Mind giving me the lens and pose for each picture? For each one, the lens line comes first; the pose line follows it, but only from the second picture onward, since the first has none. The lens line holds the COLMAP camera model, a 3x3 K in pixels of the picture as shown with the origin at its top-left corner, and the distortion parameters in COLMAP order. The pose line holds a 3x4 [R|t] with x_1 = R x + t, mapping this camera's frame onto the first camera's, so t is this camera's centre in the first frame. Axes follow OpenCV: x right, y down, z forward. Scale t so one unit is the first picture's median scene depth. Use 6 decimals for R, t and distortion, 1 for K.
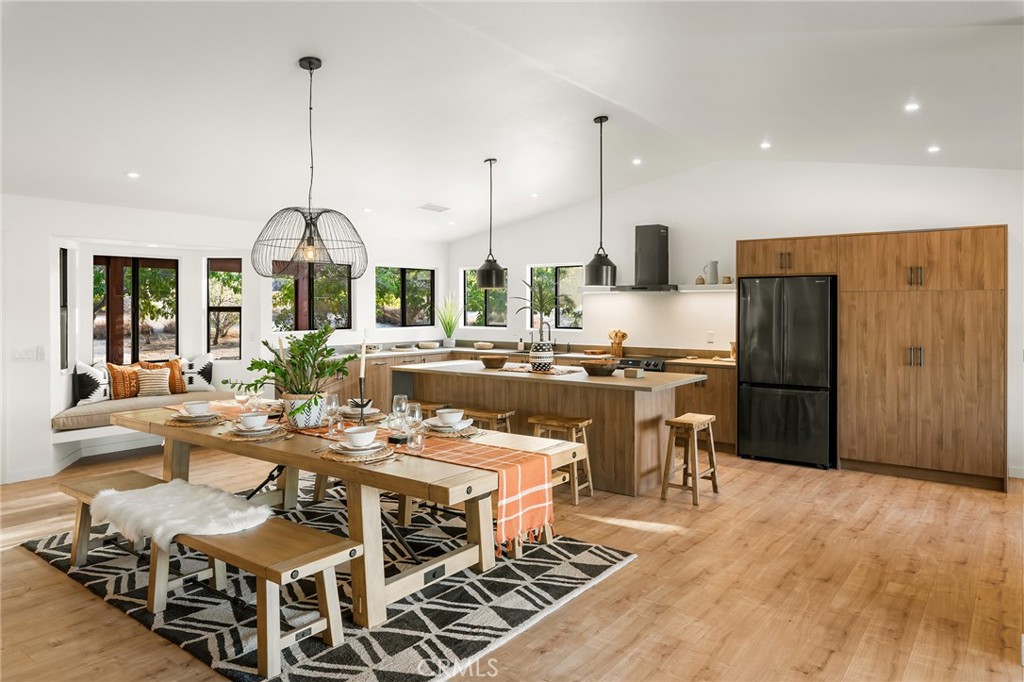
lens RADIAL K [[670.8, 0, 516.7], [0, 670.8, 313.4], [0, 0, 1]] dist [-0.006112, -0.001590]
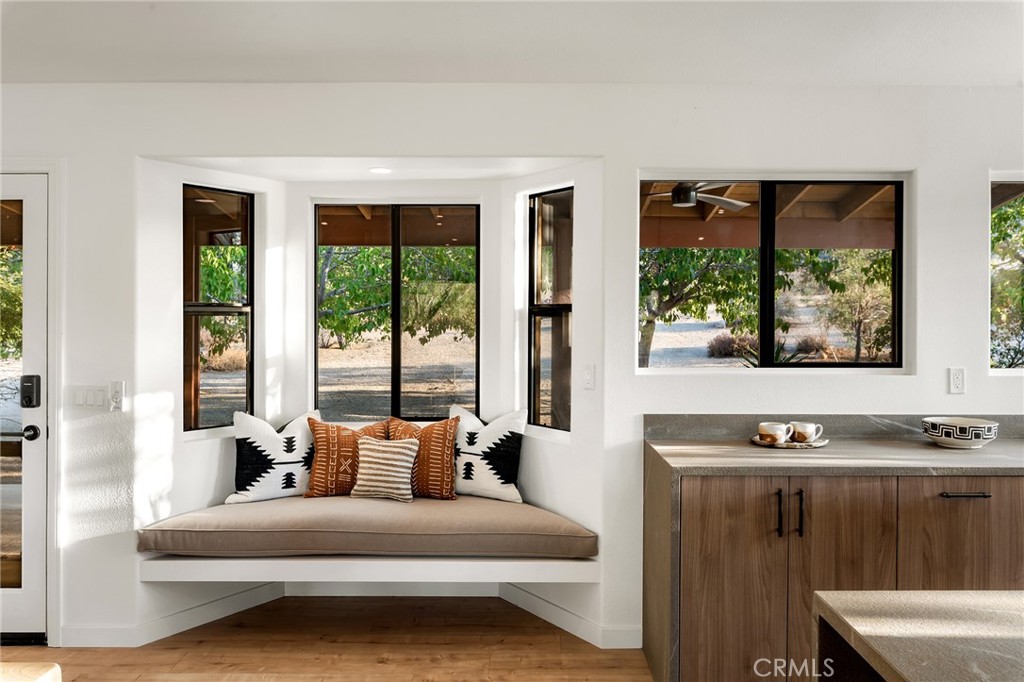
lens RADIAL K [[778.6, 0, 509.3], [0, 778.6, 321.9], [0, 0, 1]] dist [0.001147, 0.001905]
pose [[0.600144, 0.001383, -0.799891, -0.066876], [-0.009493, 0.999940, -0.005393, 0.004426], [0.799836, 0.010830, 0.600121, 0.831787]]
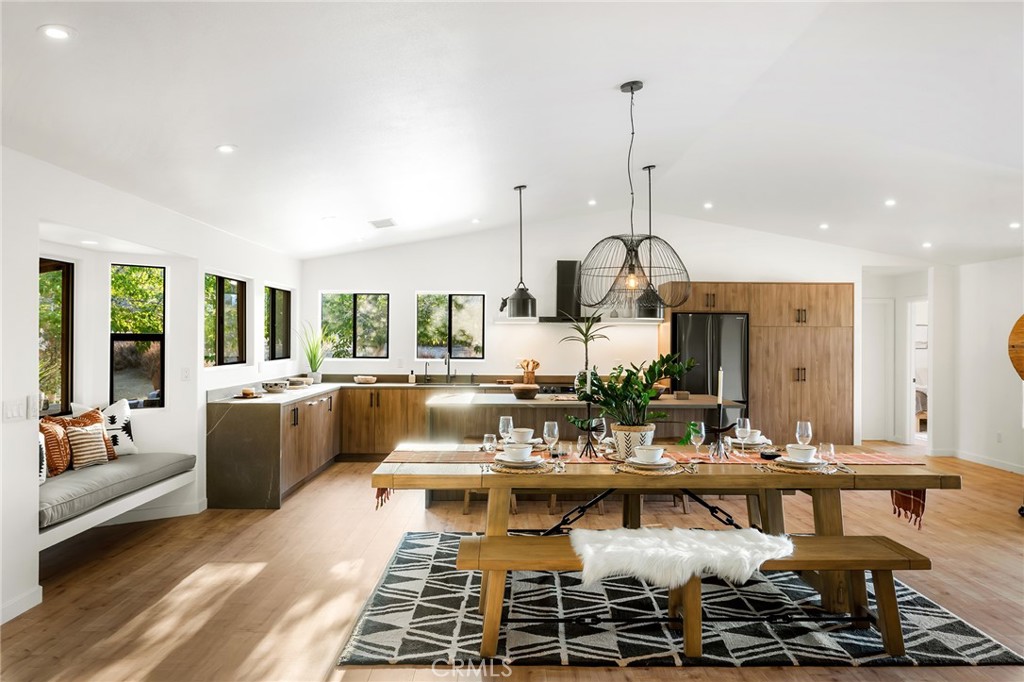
lens RADIAL K [[718.2, 0, 512.0], [0, 718.2, 341.0], [0, 0, 1]] dist [-0.001417, -0.001824]
pose [[0.790819, 0.001055, 0.612049, -0.722087], [0.001520, 0.999992, -0.003687, 0.000291], [-0.612048, 0.003846, 0.790811, 0.183586]]
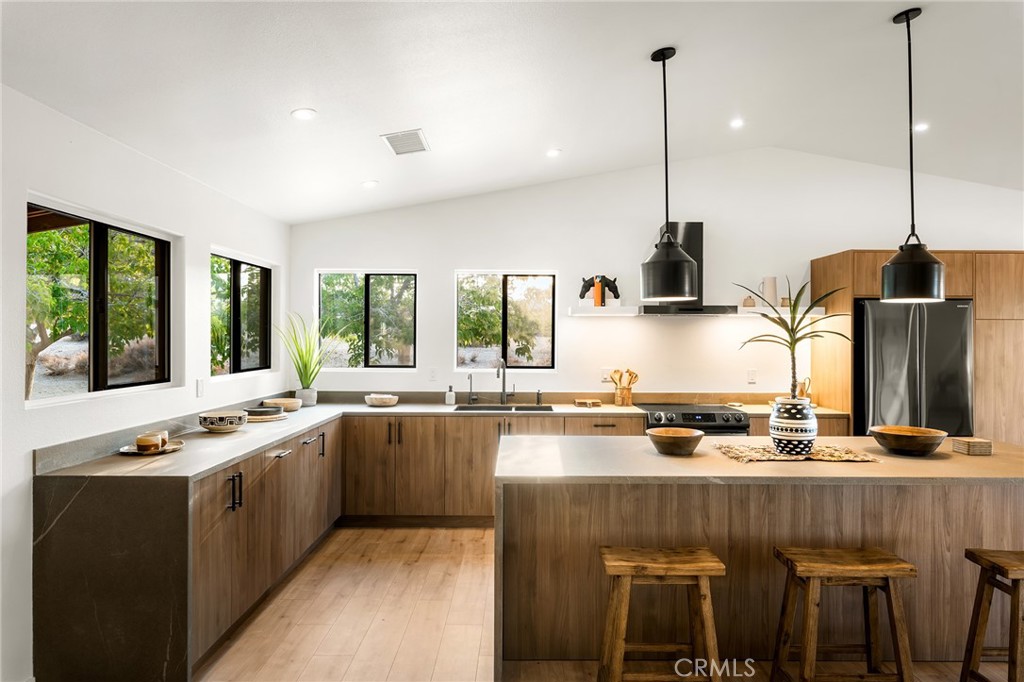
lens RADIAL K [[624.1, 0, 512.0], [0, 624.1, 341.0], [0, 0, 1]] dist [-0.006570, -0.000893]
pose [[0.801736, -0.001177, 0.597677, -0.438206], [0.003236, 0.999992, -0.002371, -0.005022], [-0.597669, 0.003835, 0.801734, 0.716460]]
